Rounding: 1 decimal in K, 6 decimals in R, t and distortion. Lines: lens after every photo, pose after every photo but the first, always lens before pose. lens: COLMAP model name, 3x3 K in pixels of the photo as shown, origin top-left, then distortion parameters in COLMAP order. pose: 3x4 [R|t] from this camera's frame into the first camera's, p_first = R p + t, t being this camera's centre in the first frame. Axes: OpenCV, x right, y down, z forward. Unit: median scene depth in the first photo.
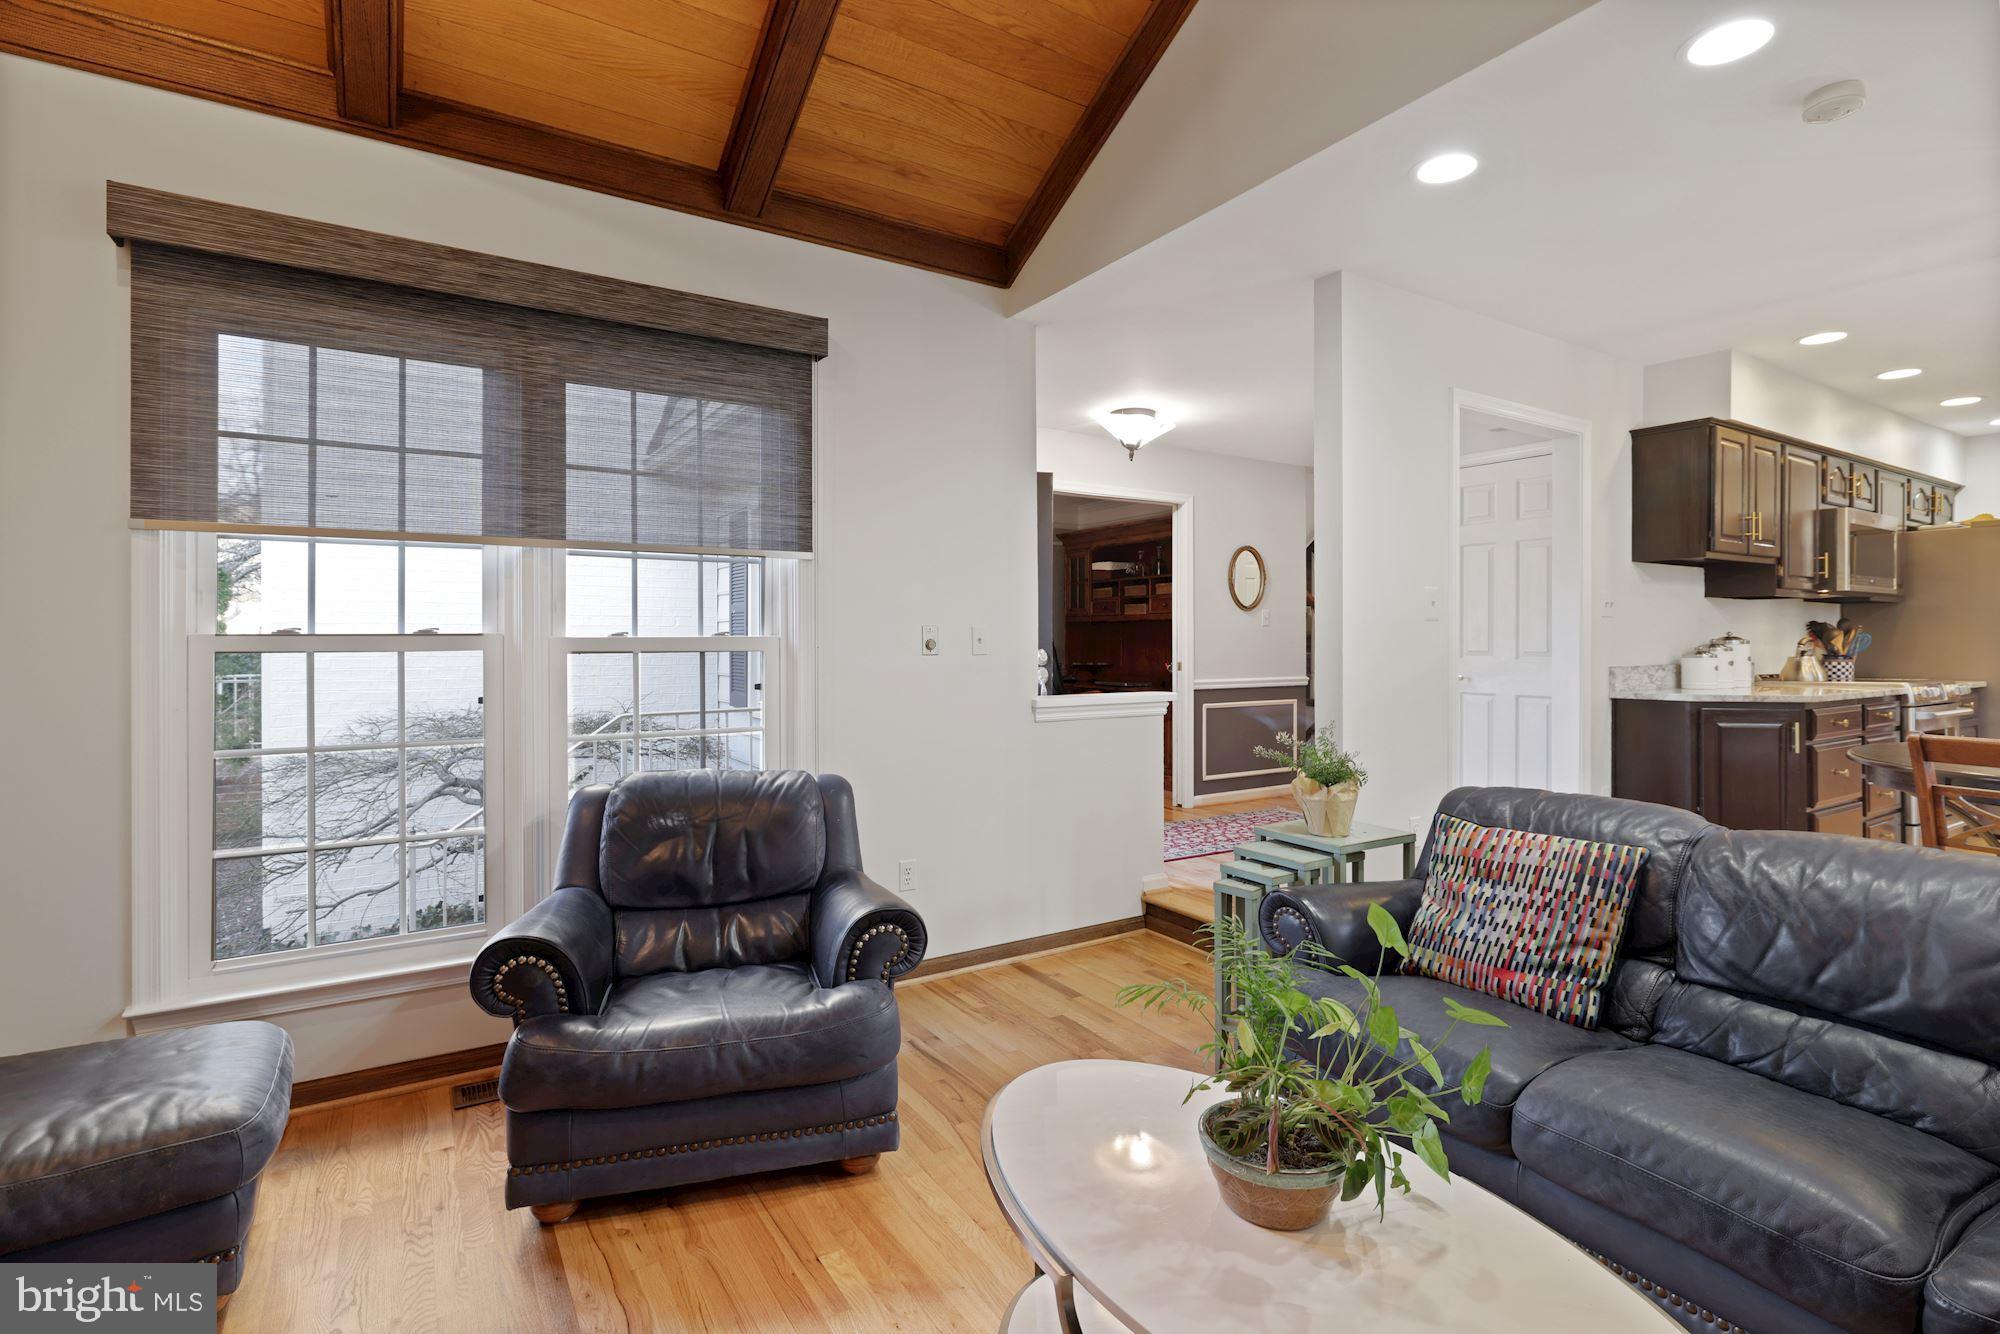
lens RADIAL K [[948.8, 0, 996.7], [0, 948.8, 636.6], [0, 0, 1]] dist [-0.000800, -0.000137]
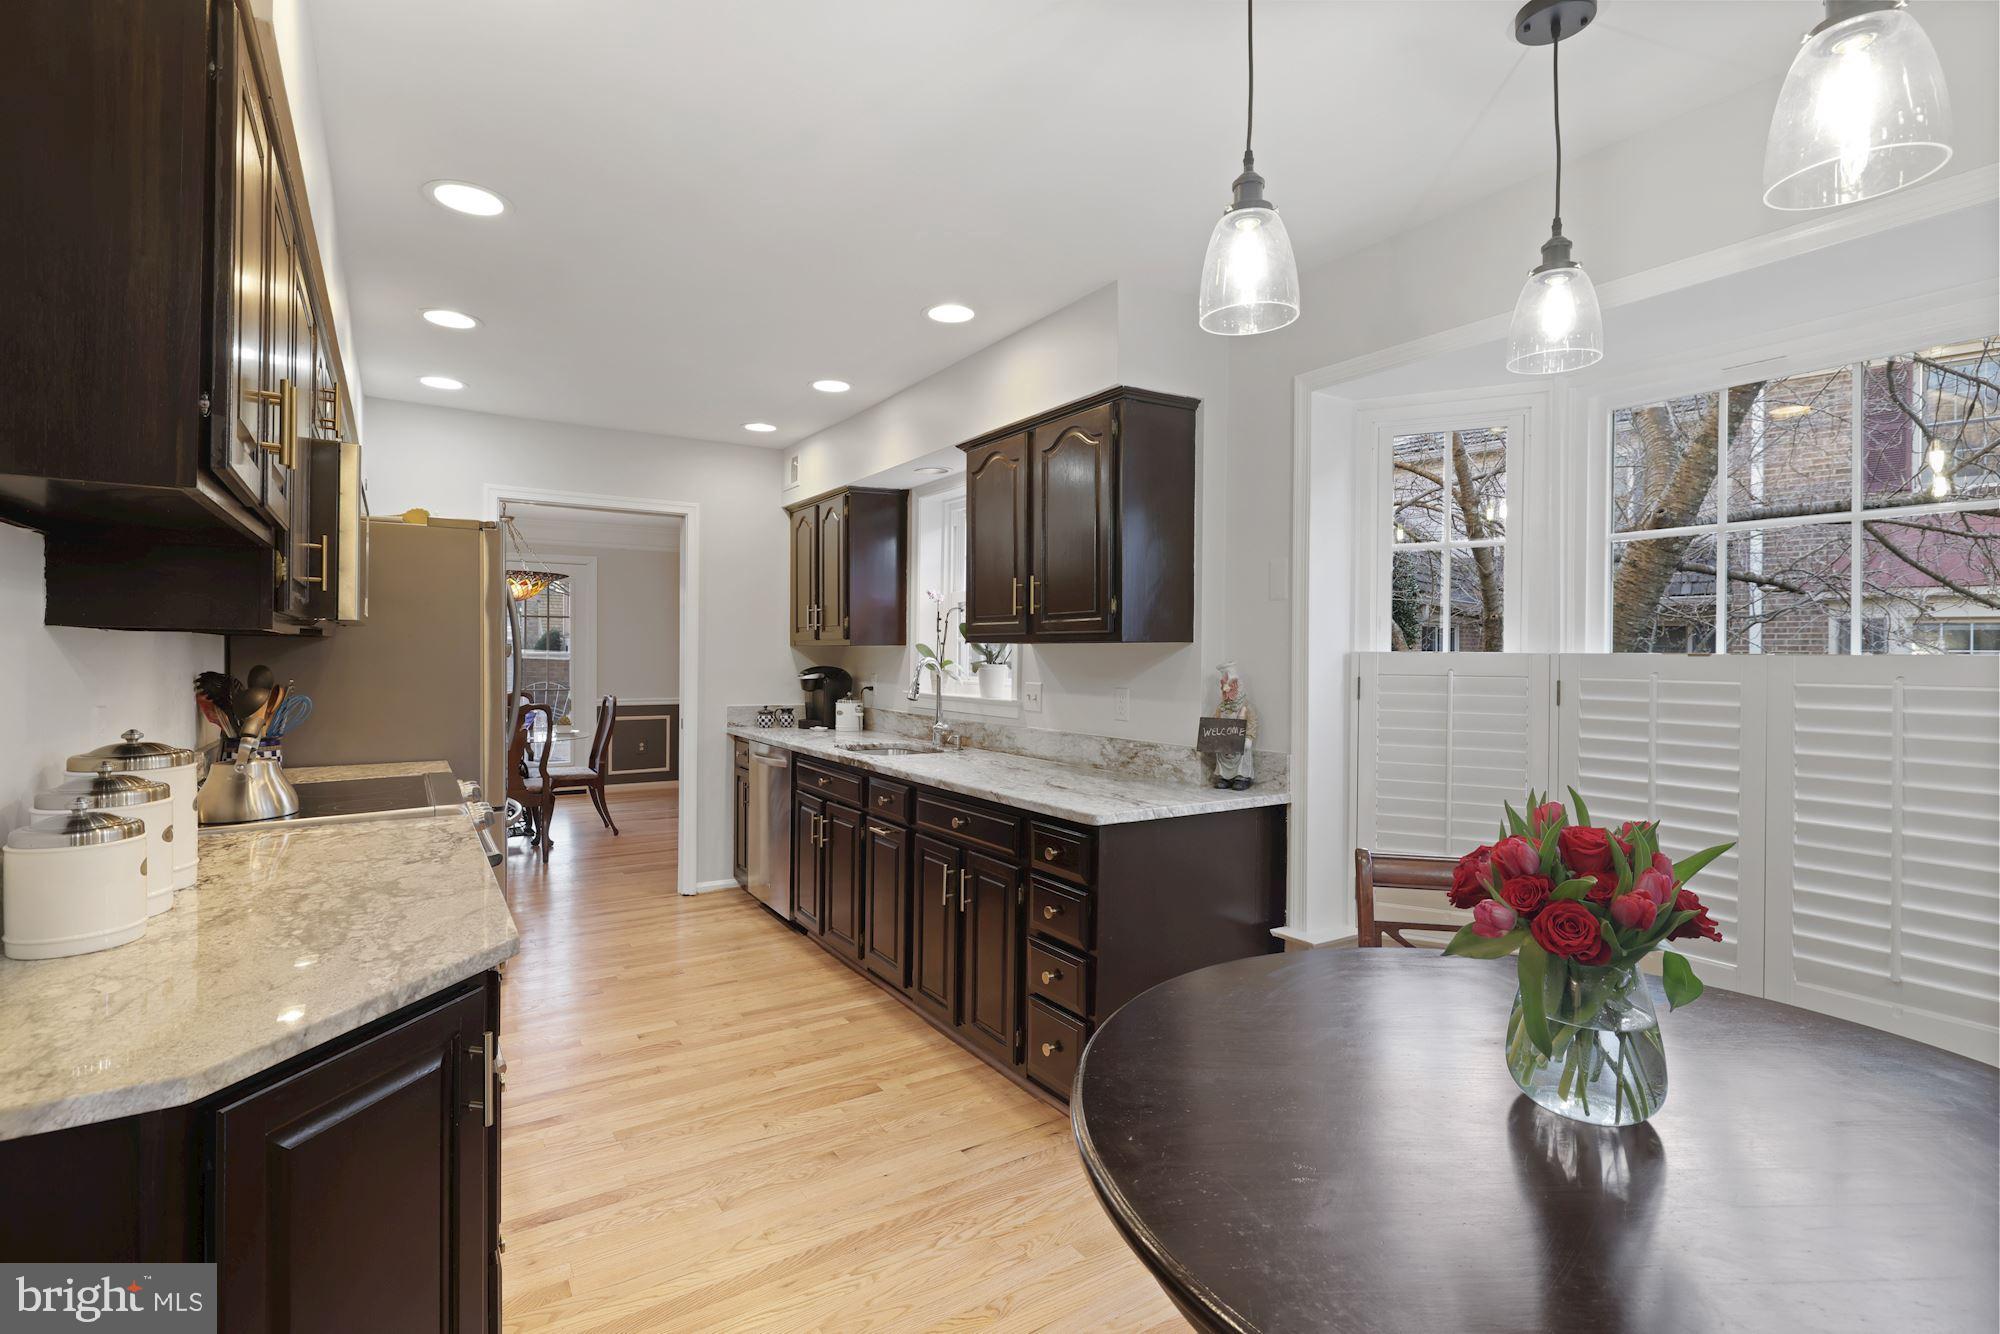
lens RADIAL K [[932.2, 0, 996.0], [0, 932.2, 655.1], [0, 0, 1]] dist [-0.000662, 0.000041]
pose [[-0.004746, -0.002360, 0.999986, 0.424469], [-0.012179, 0.999923, 0.002302, -0.036535], [-0.999915, -0.012168, -0.004774, 0.675370]]
